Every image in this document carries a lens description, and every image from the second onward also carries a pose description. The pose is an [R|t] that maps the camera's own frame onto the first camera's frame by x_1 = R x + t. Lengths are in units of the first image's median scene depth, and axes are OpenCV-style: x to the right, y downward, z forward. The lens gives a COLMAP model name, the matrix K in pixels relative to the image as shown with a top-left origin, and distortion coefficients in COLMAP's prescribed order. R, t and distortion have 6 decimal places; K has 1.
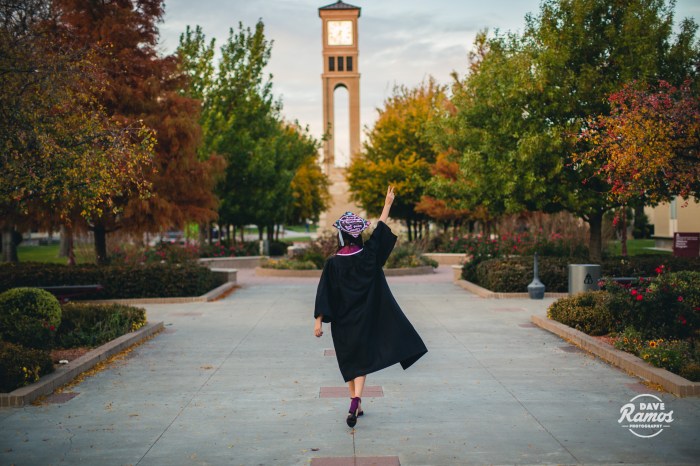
lens RADIAL K [[978.8, 0, 350.0], [0, 978.8, 233.0], [0, 0, 1]] dist [-0.000258, 0.015125]
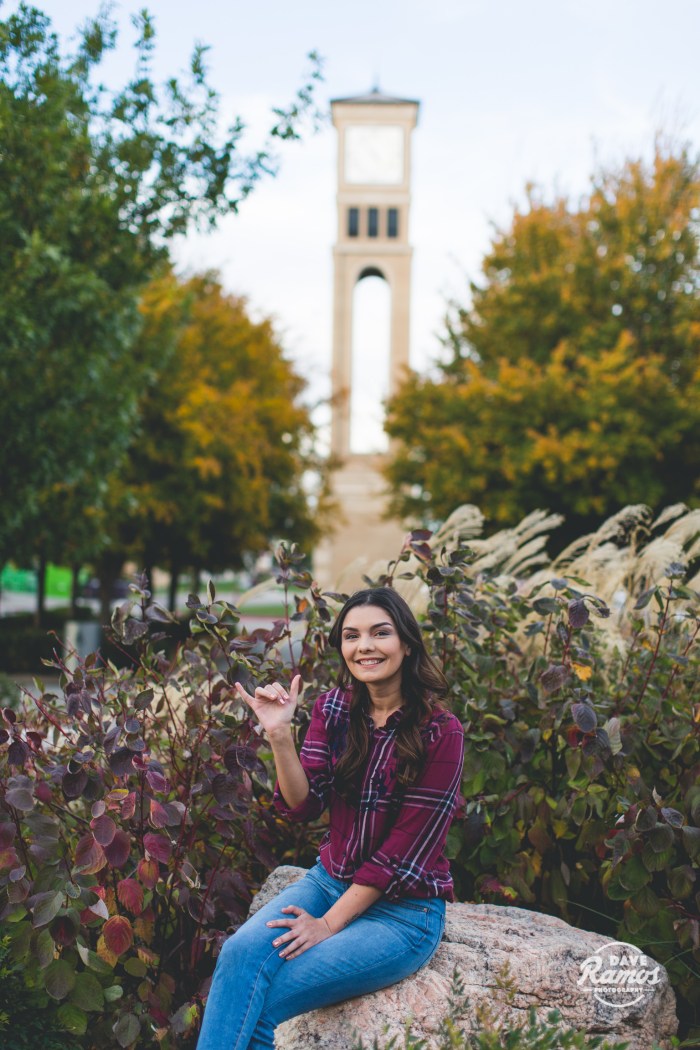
lens RADIAL K [[1468.1, 0, 355.5], [0, 1468.1, 541.9], [0, 0, 1]] dist [-0.000258, 0.015125]
pose [[0.999352, 0.032274, -0.015906, -0.002157], [-0.032729, 0.999037, -0.029210, -0.003190], [0.014948, 0.029712, 0.999447, 0.320320]]
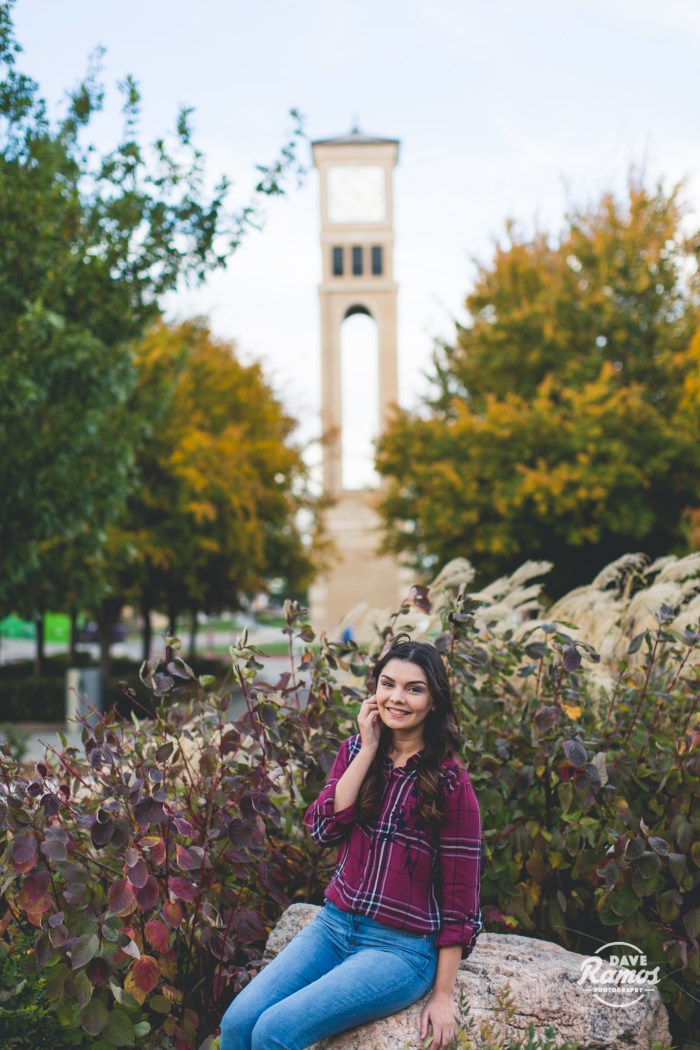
lens RADIAL K [[1468.1, 0, 355.5], [0, 1468.1, 541.9], [0, 0, 1]] dist [-0.000258, 0.015125]
pose [[0.999924, -0.001544, -0.012245, -0.002250], [0.000900, 0.998622, -0.052468, -0.003843], [0.012309, 0.052453, 0.998548, 0.316836]]
